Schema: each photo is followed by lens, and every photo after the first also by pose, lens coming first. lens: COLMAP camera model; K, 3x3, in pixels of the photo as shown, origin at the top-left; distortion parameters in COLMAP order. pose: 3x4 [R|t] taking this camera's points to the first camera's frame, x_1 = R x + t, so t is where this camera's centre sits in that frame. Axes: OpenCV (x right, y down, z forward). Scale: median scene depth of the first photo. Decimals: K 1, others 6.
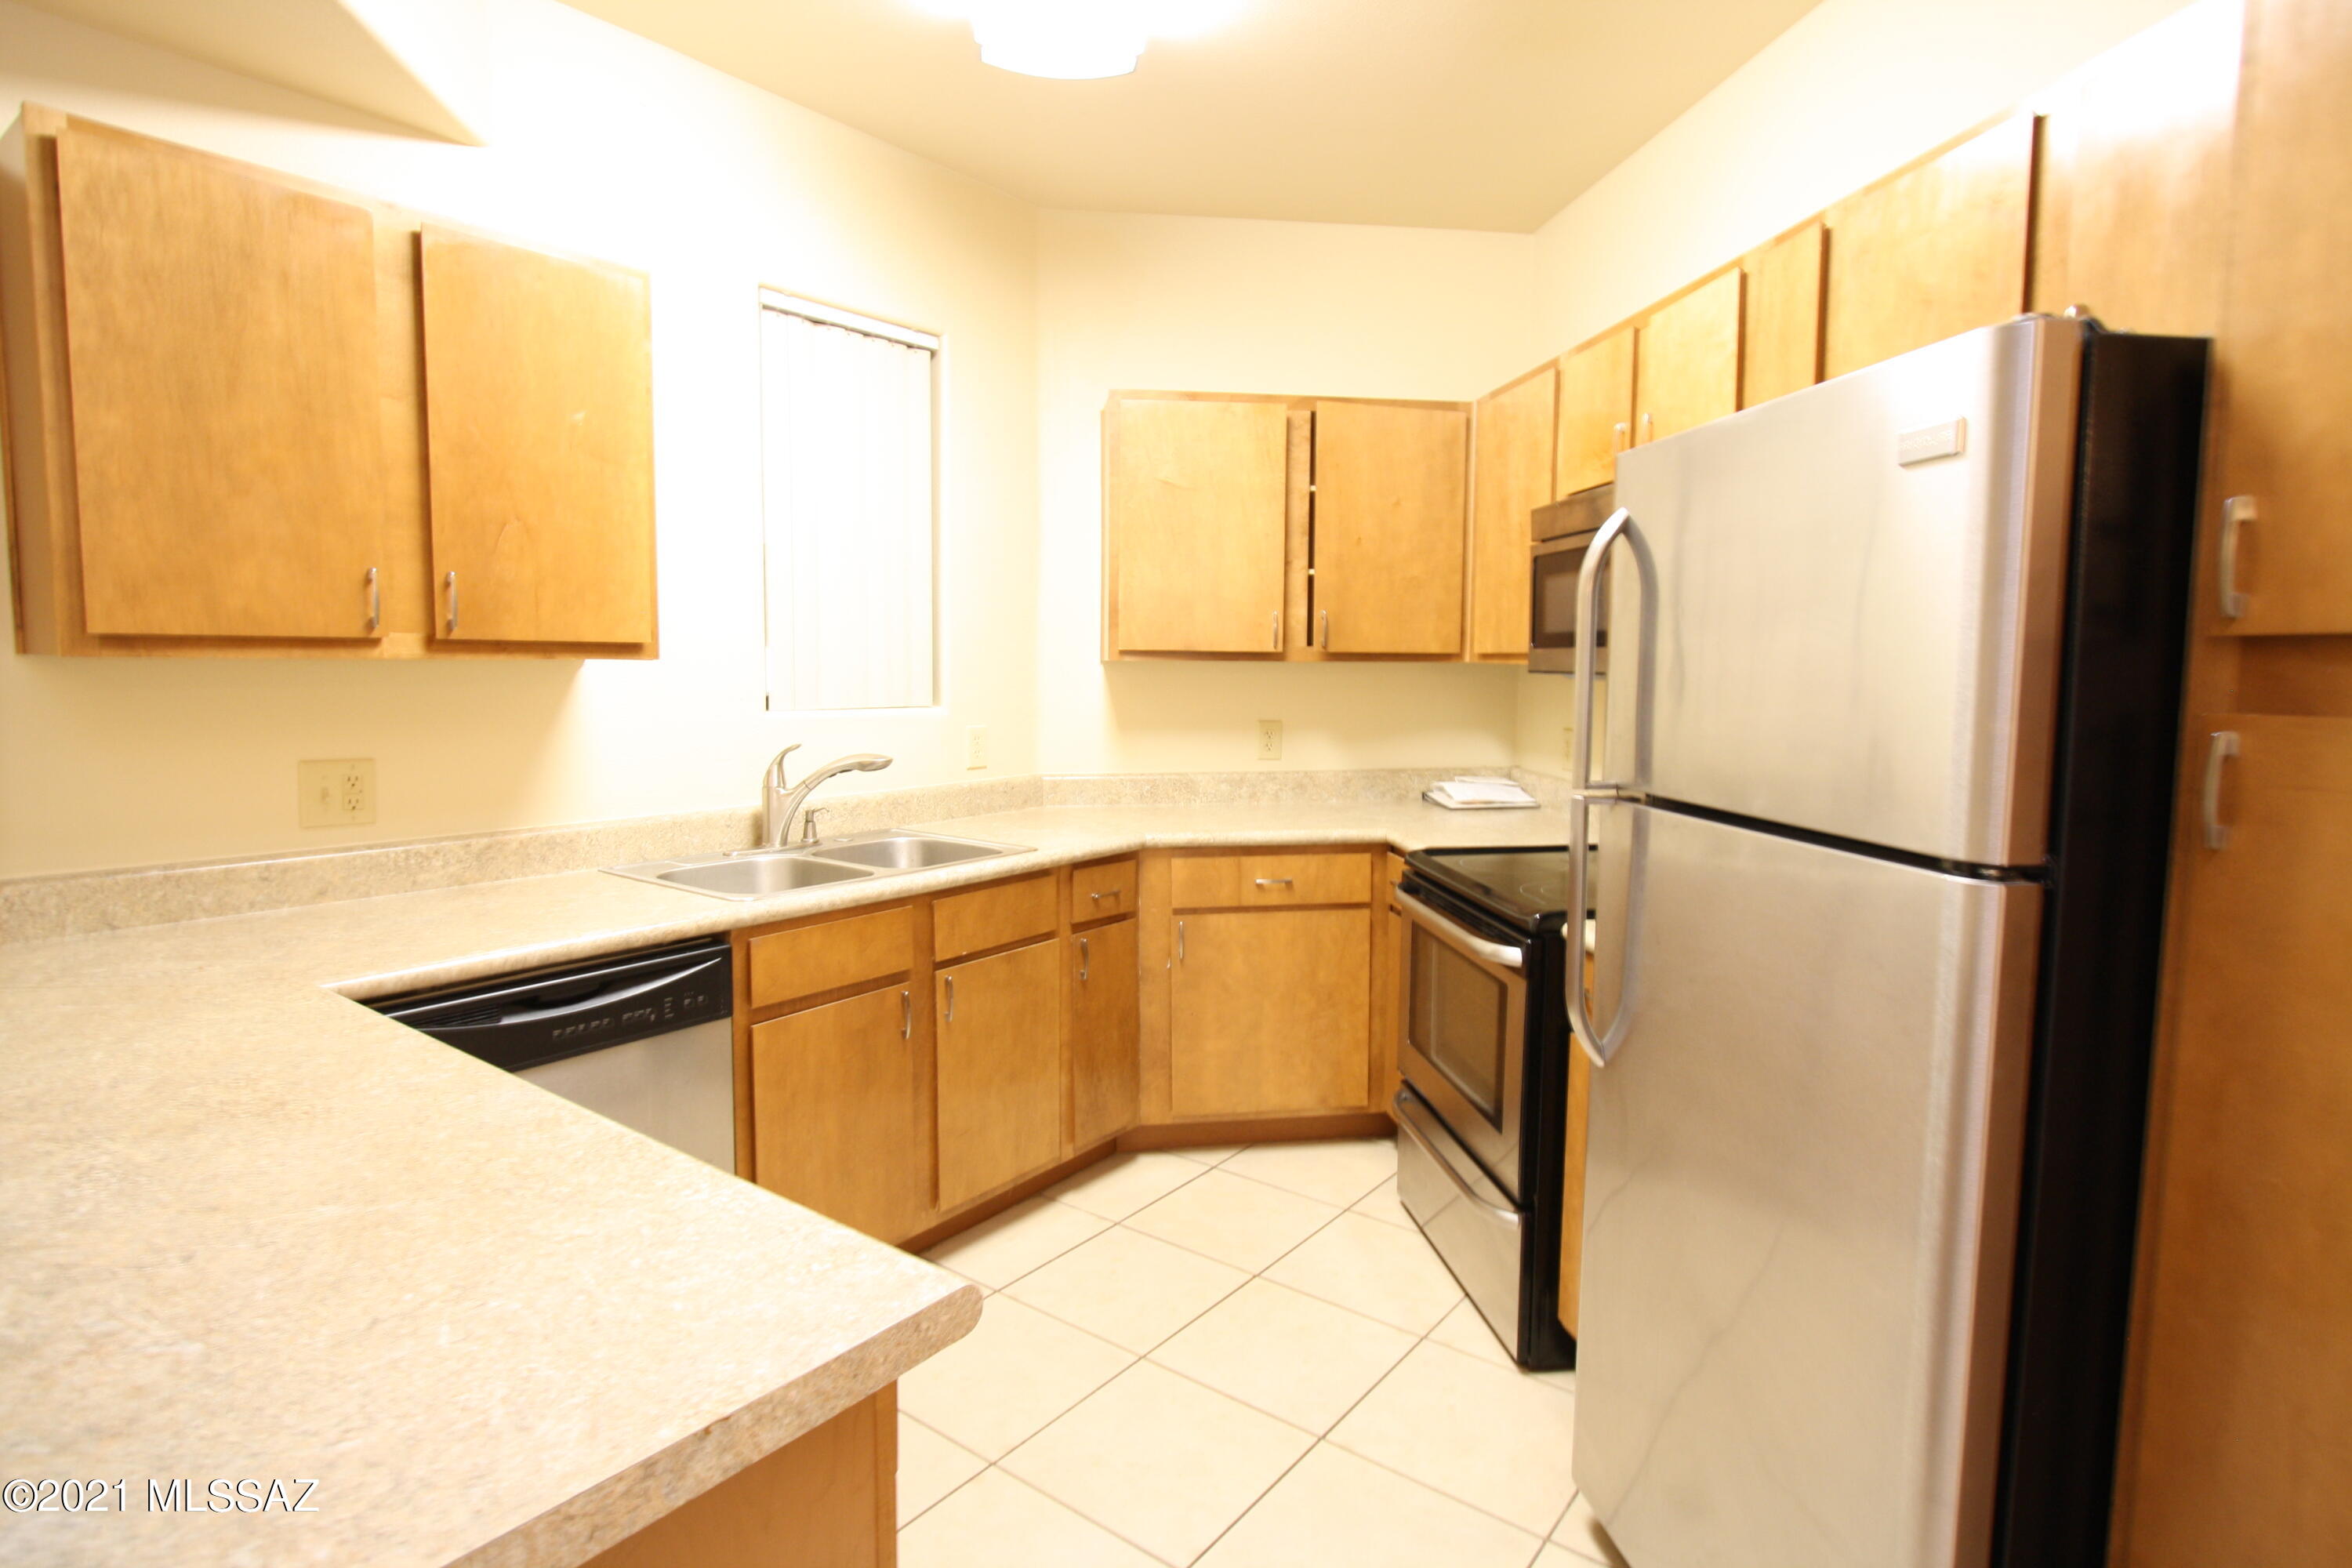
lens RADIAL K [[1214.4, 0, 1172.8], [0, 1214.4, 769.8], [0, 0, 1]] dist [-0.000852, 0.000481]
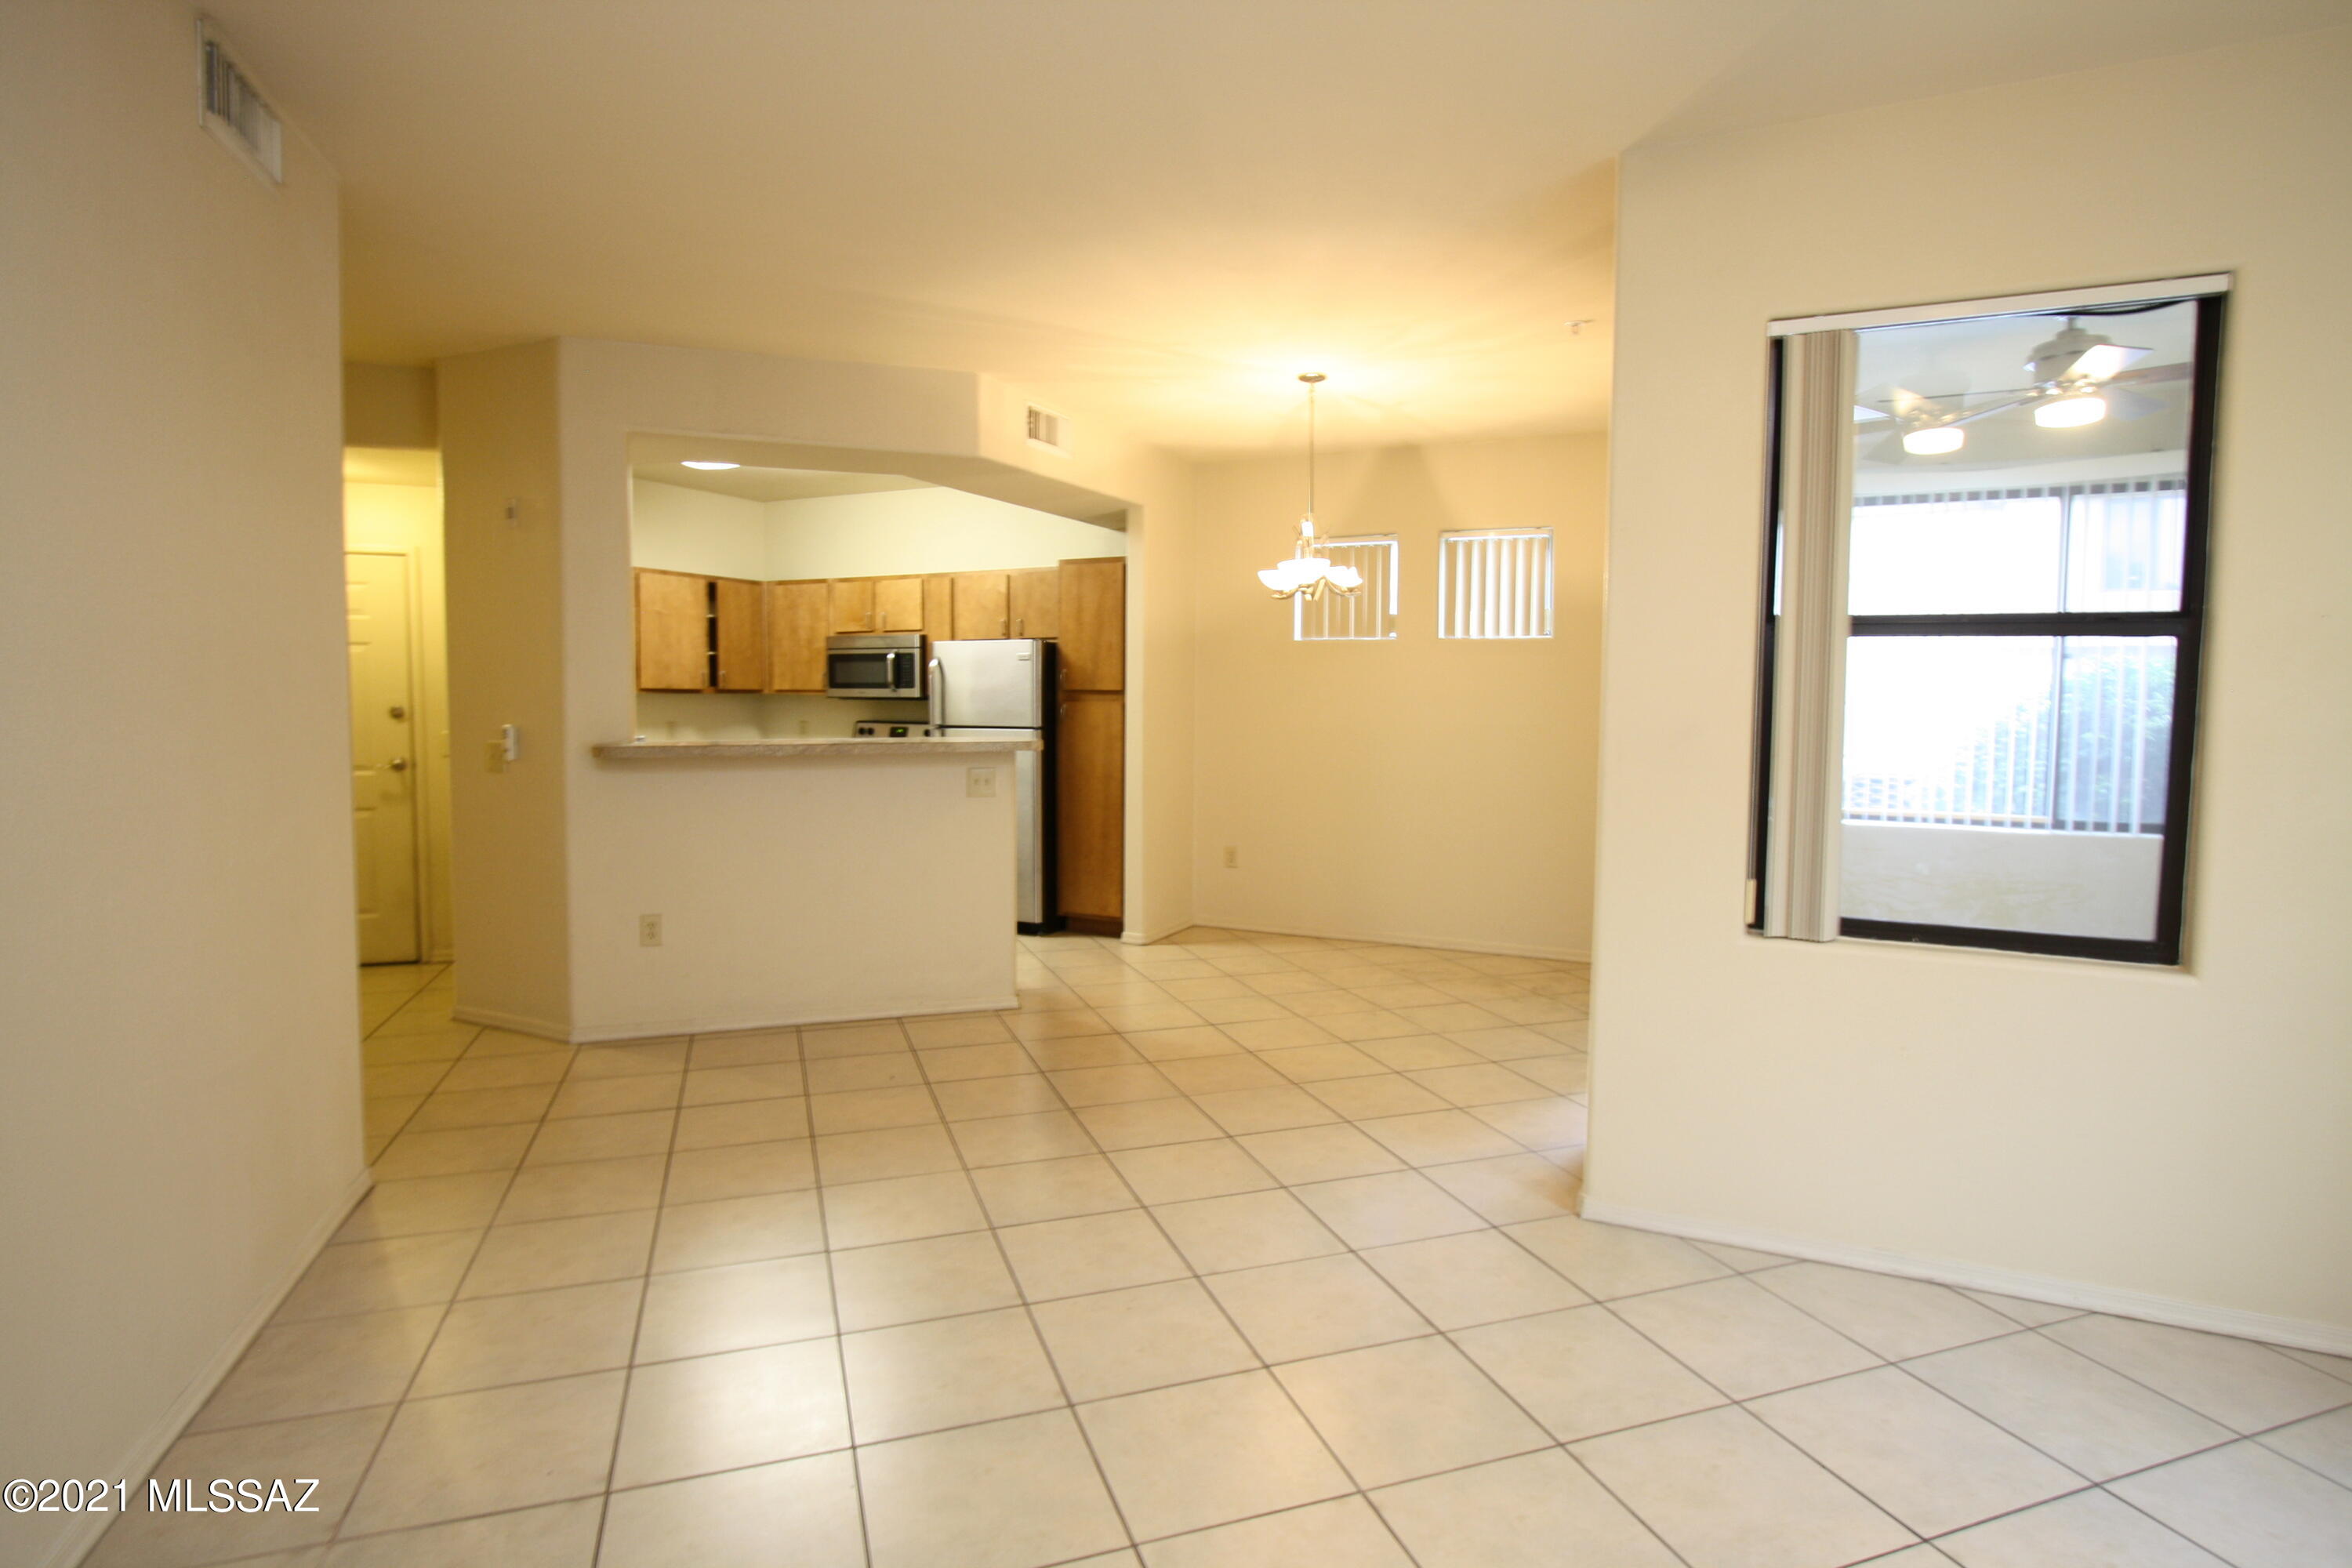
lens RADIAL K [[1214.4, 0, 1172.8], [0, 1214.4, 769.8], [0, 0, 1]] dist [-0.000852, 0.000481]
pose [[0.555728, -0.053933, 0.829613, -1.557636], [0.073202, 0.997192, 0.015792, 0.095127], [-0.828135, 0.051954, 0.558116, -1.144665]]
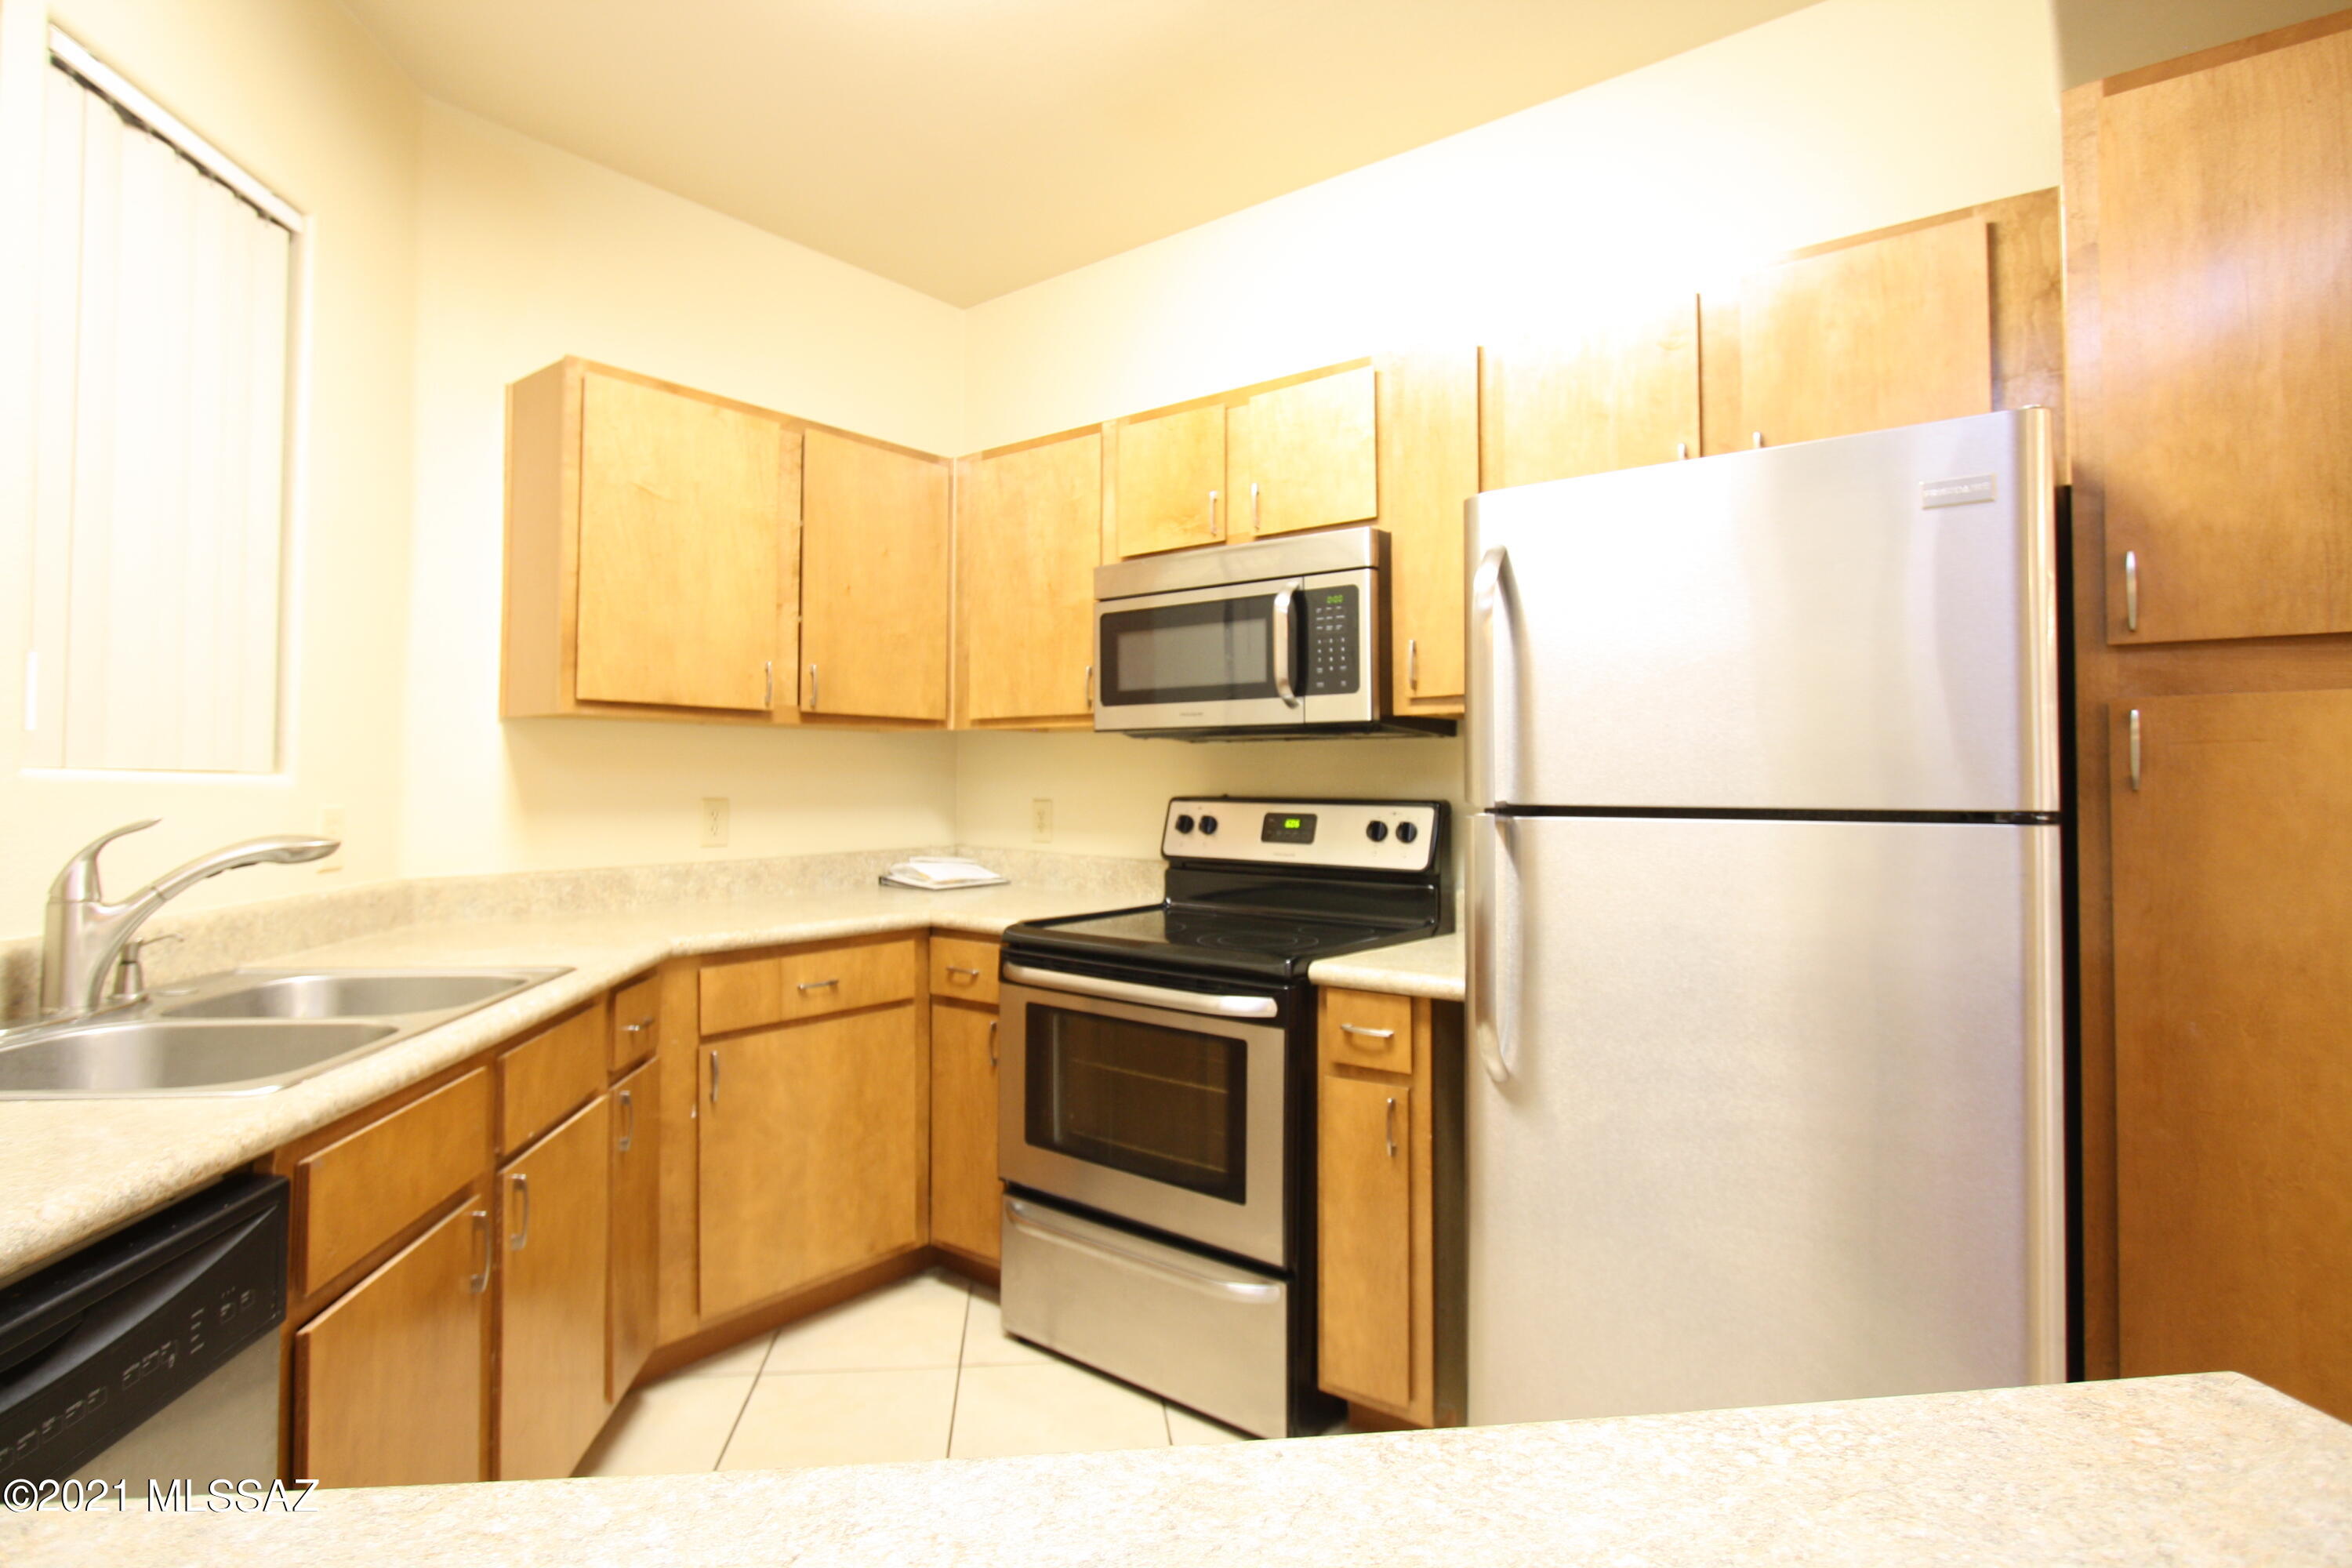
lens RADIAL K [[1215.3, 0, 1158.2], [0, 1215.3, 757.9], [0, 0, 1]] dist [-0.001907, 0.000059]
pose [[0.728315, 0.011728, 0.685142, -0.352353], [0.063306, 0.994426, -0.084317, 0.027174], [-0.682312, 0.104783, 0.723513, 0.270972]]
